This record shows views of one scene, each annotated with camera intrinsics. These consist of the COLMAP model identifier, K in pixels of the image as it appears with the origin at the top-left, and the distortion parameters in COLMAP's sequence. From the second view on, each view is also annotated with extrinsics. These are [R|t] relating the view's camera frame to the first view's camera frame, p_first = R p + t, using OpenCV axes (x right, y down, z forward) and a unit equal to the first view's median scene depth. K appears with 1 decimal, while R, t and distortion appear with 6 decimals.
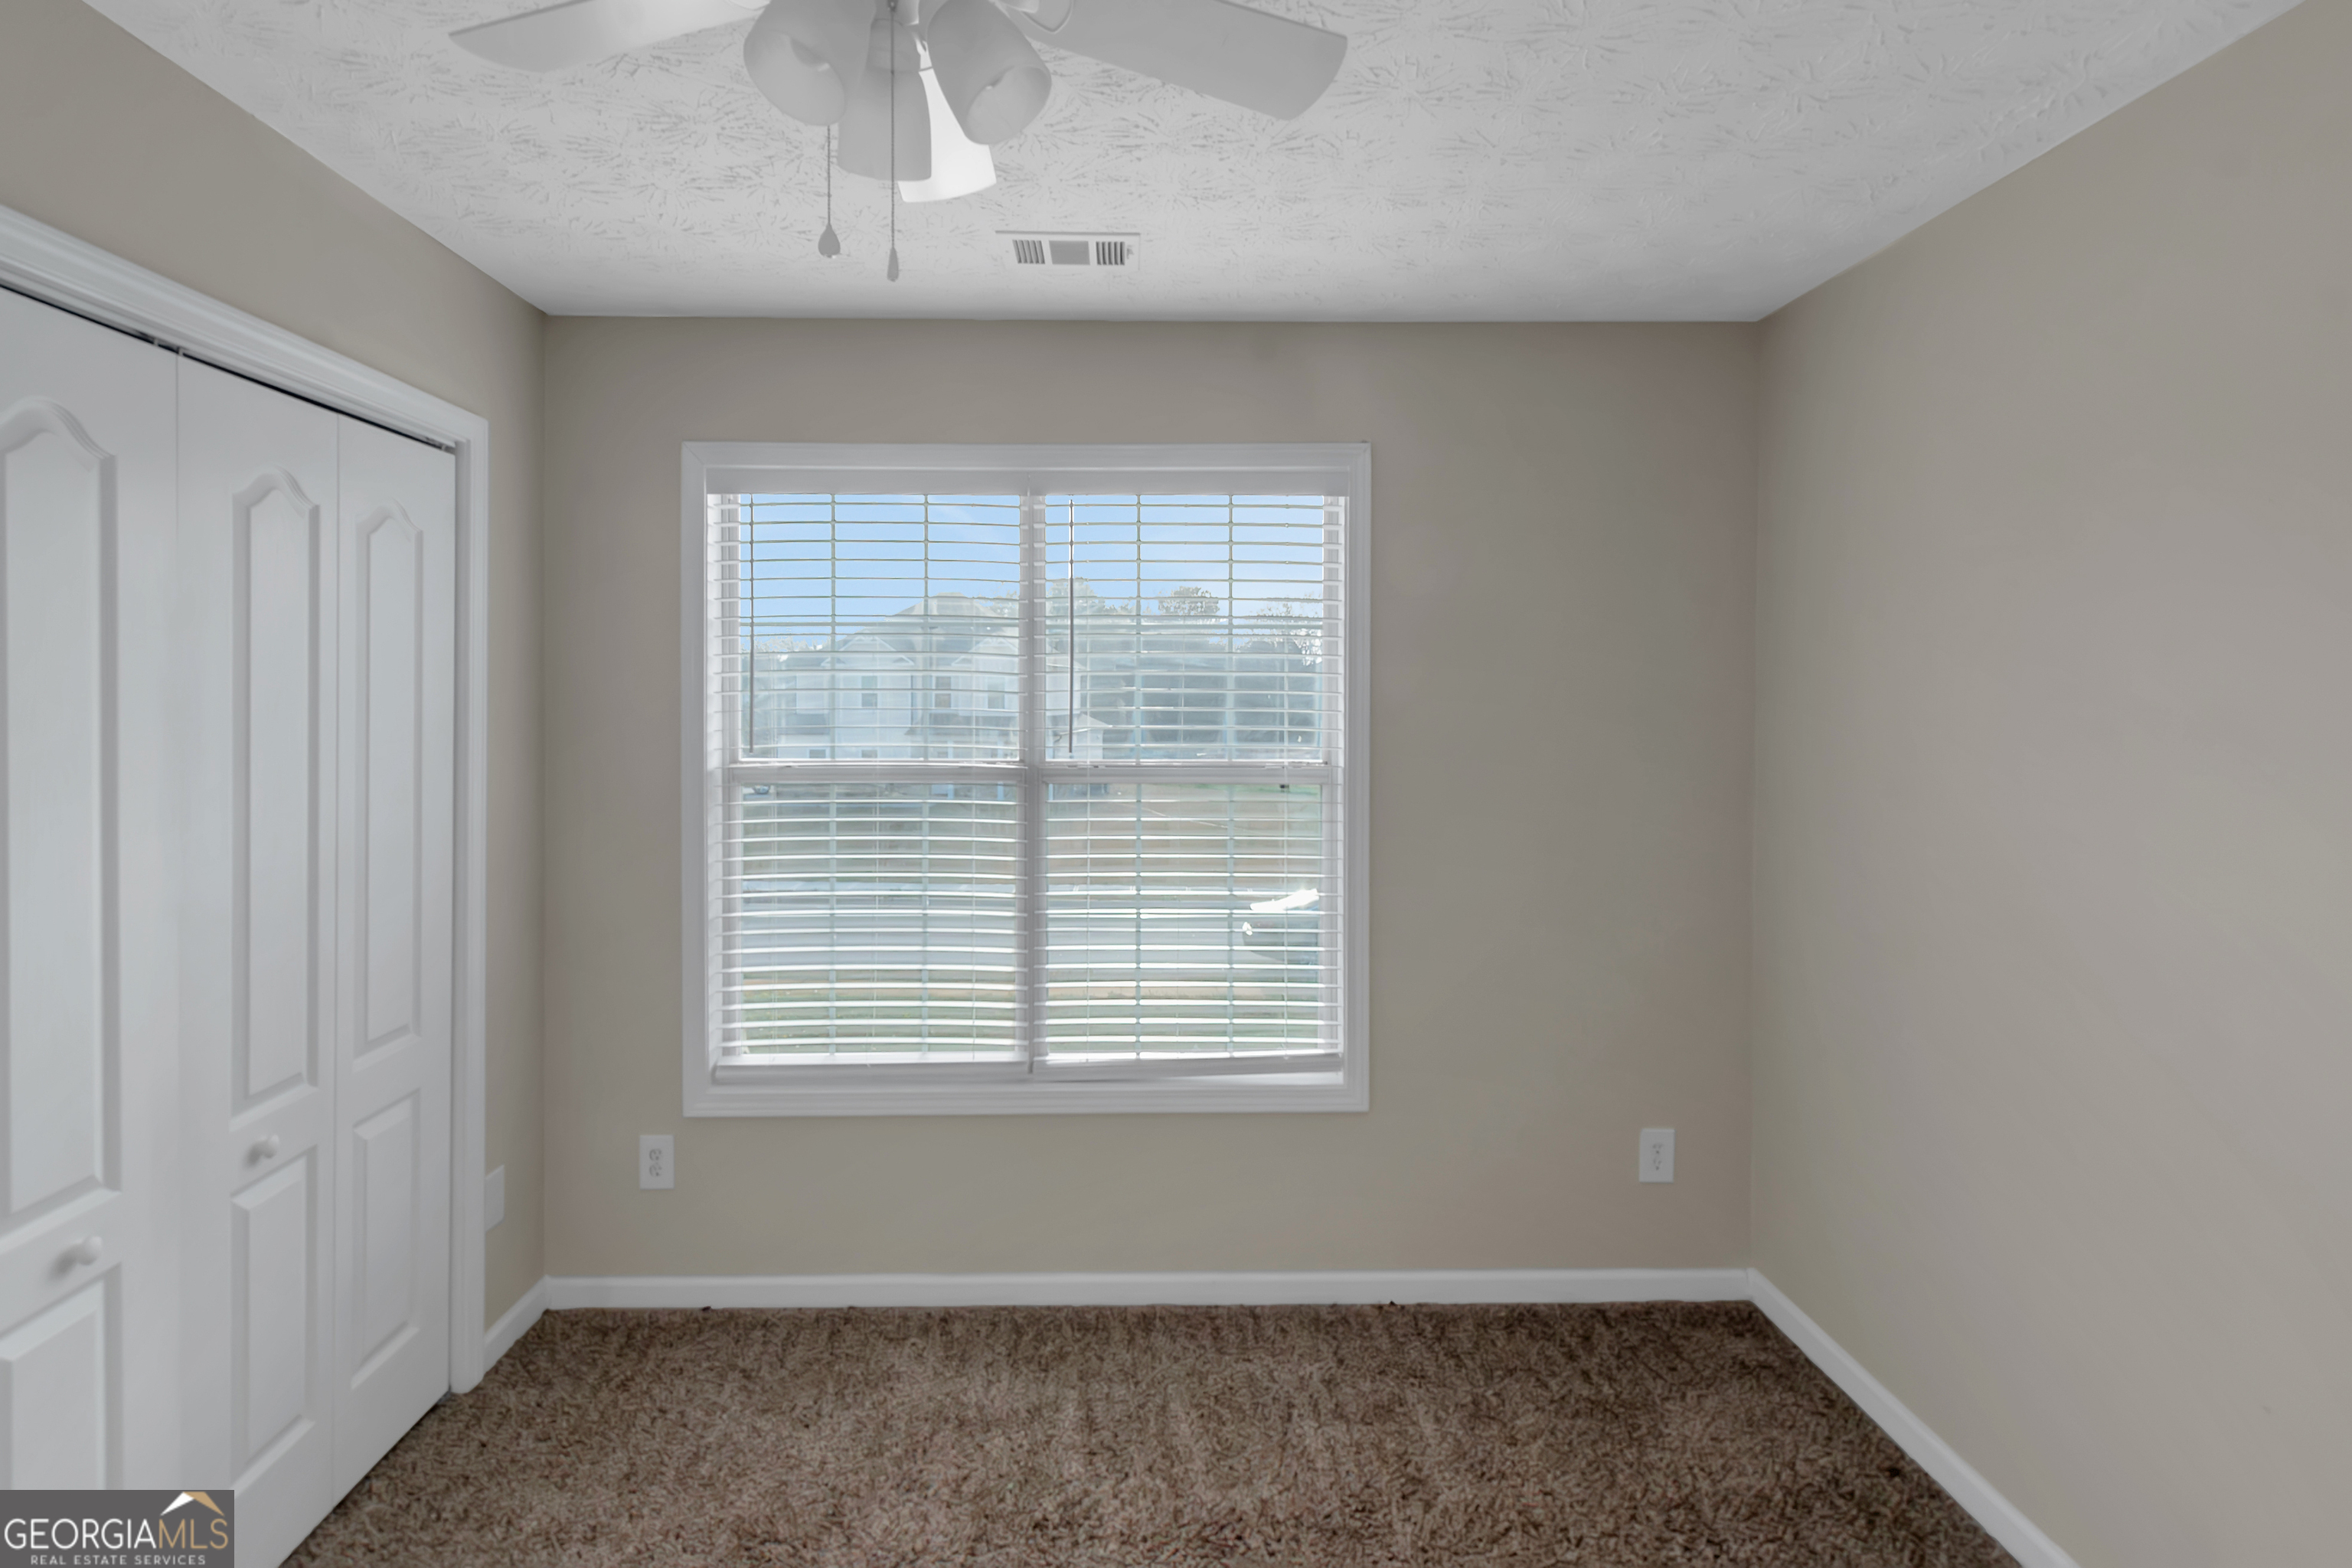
lens RADIAL K [[1113.9, 0, 1171.4], [0, 1113.9, 701.9], [0, 0, 1]] dist [0.001163, 0.000349]
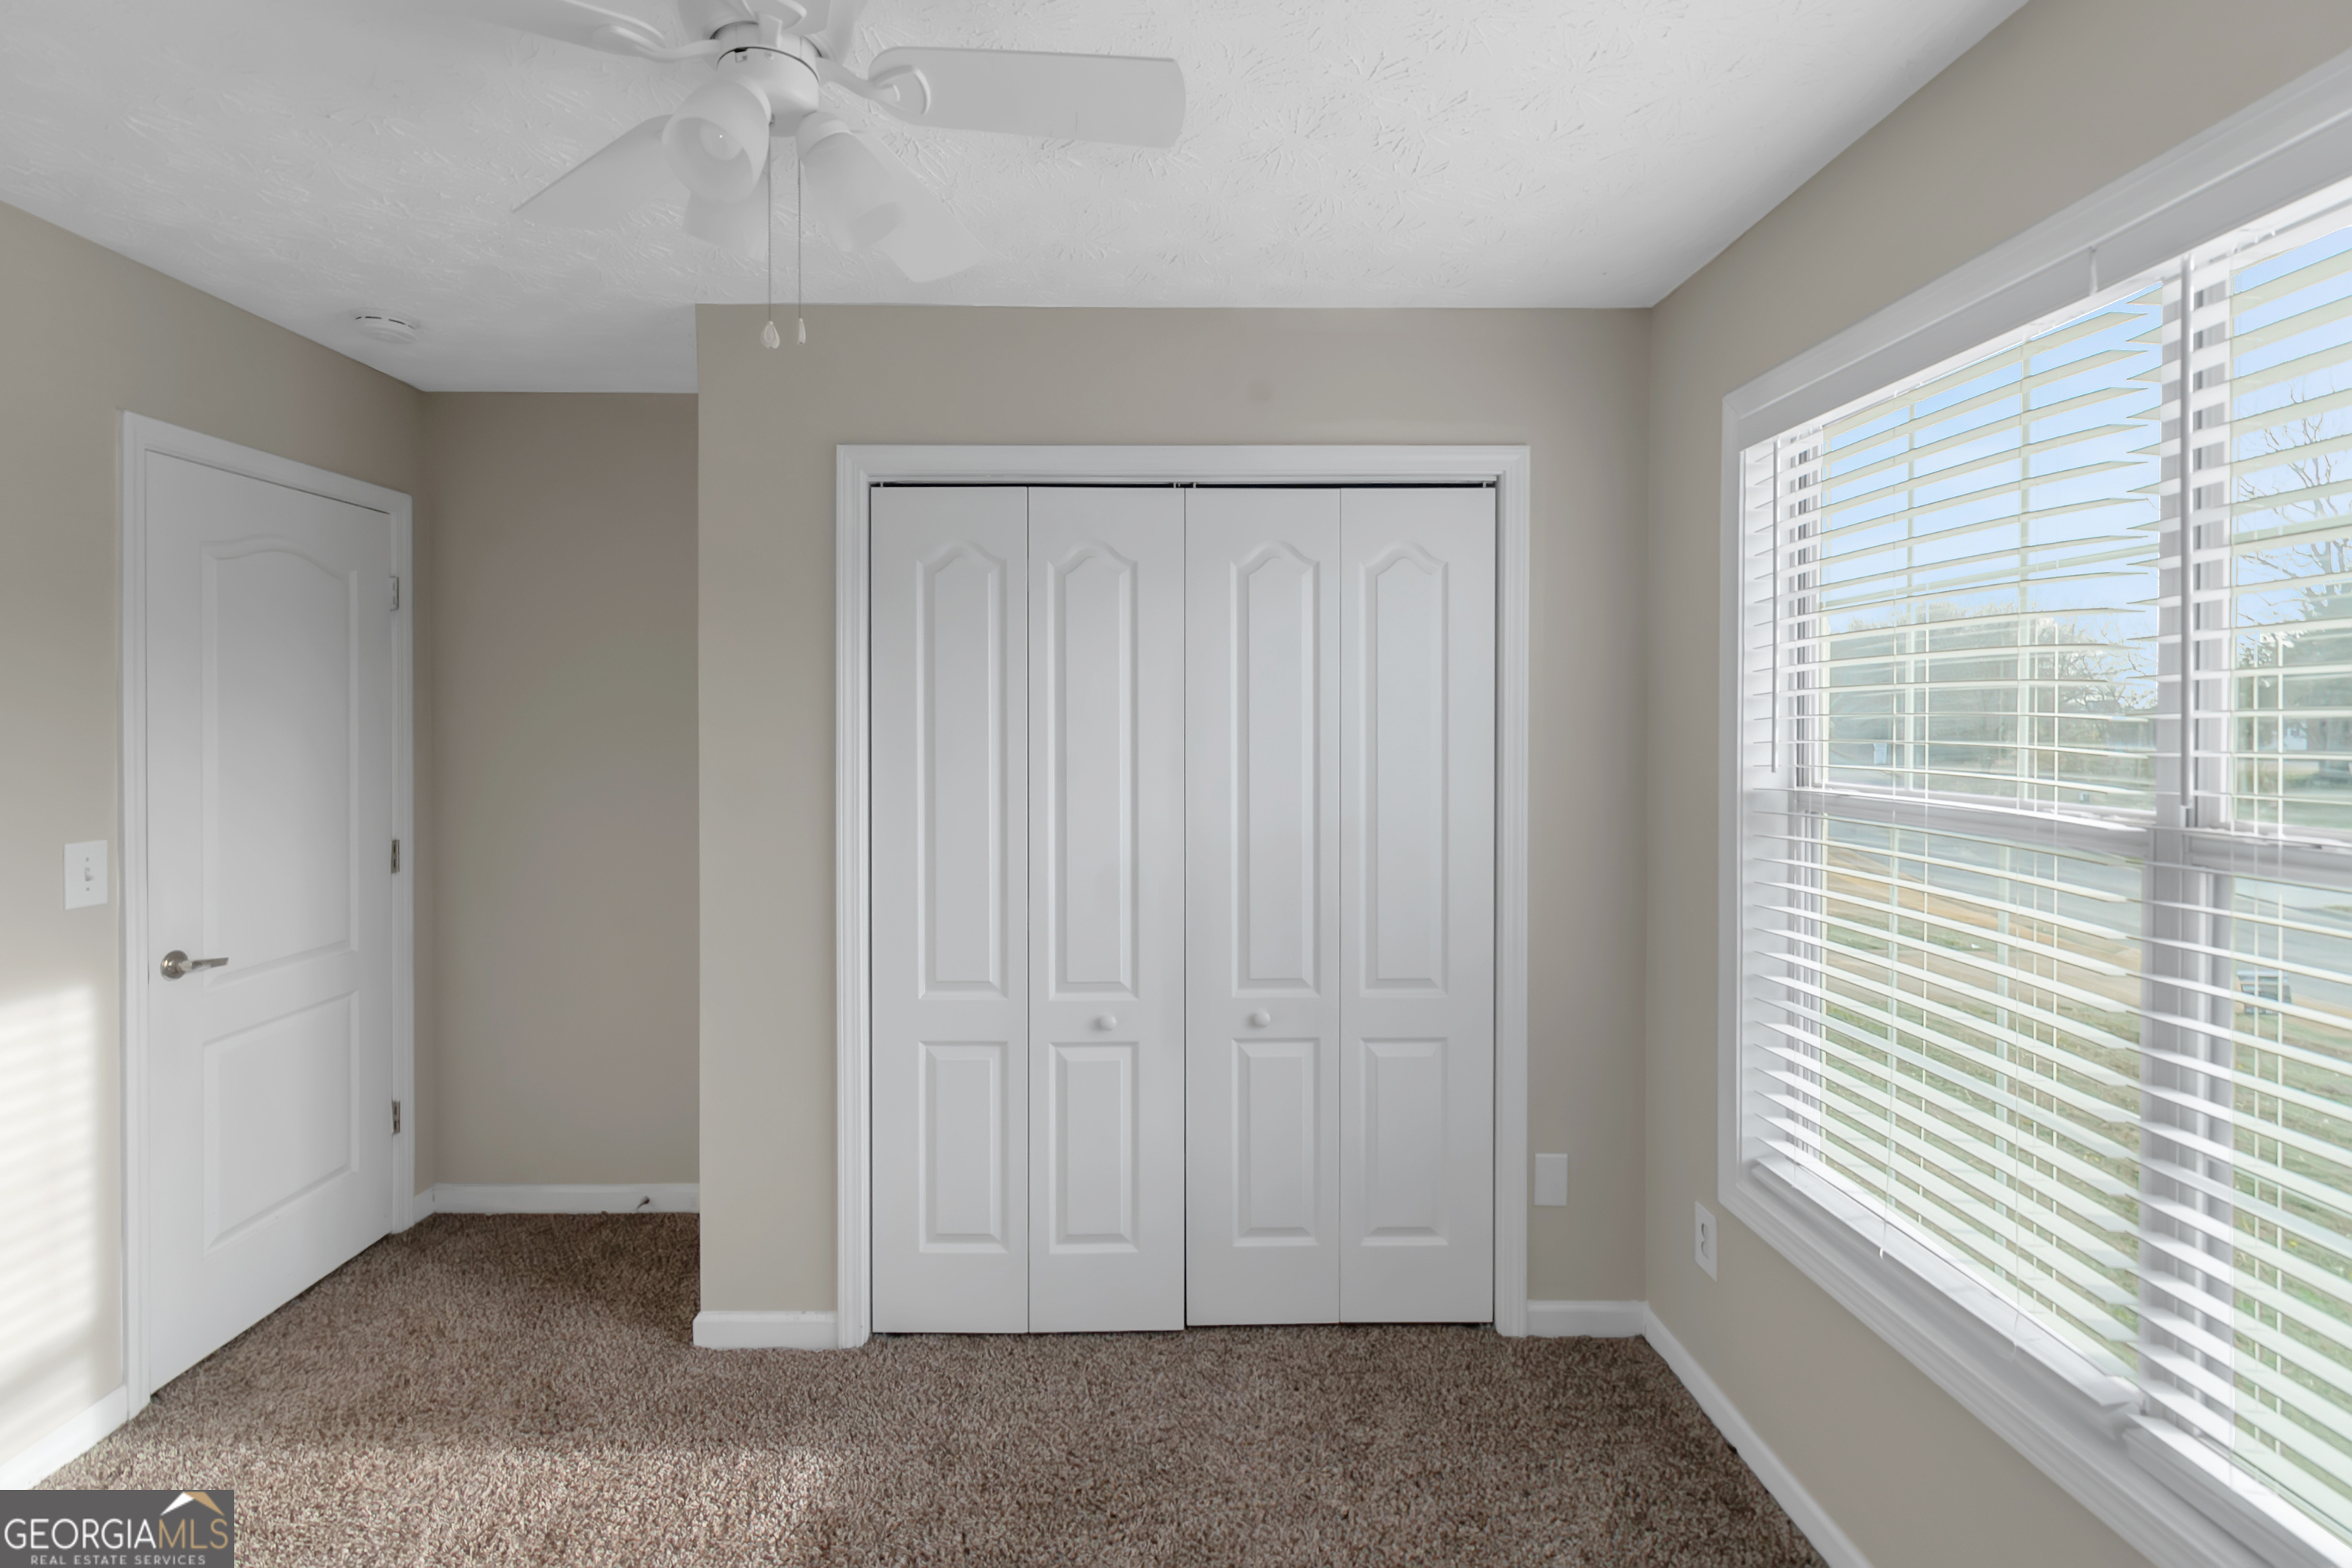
lens RADIAL K [[1030.7, 0, 1149.3], [0, 1030.7, 737.9], [0, 0, 1]] dist [0.000689, 0.000065]
pose [[-0.017720, 0.005109, -0.999830, 0.343601], [-0.003343, 0.999981, 0.005169, 0.020480], [0.999837, 0.003434, -0.017702, 0.585959]]
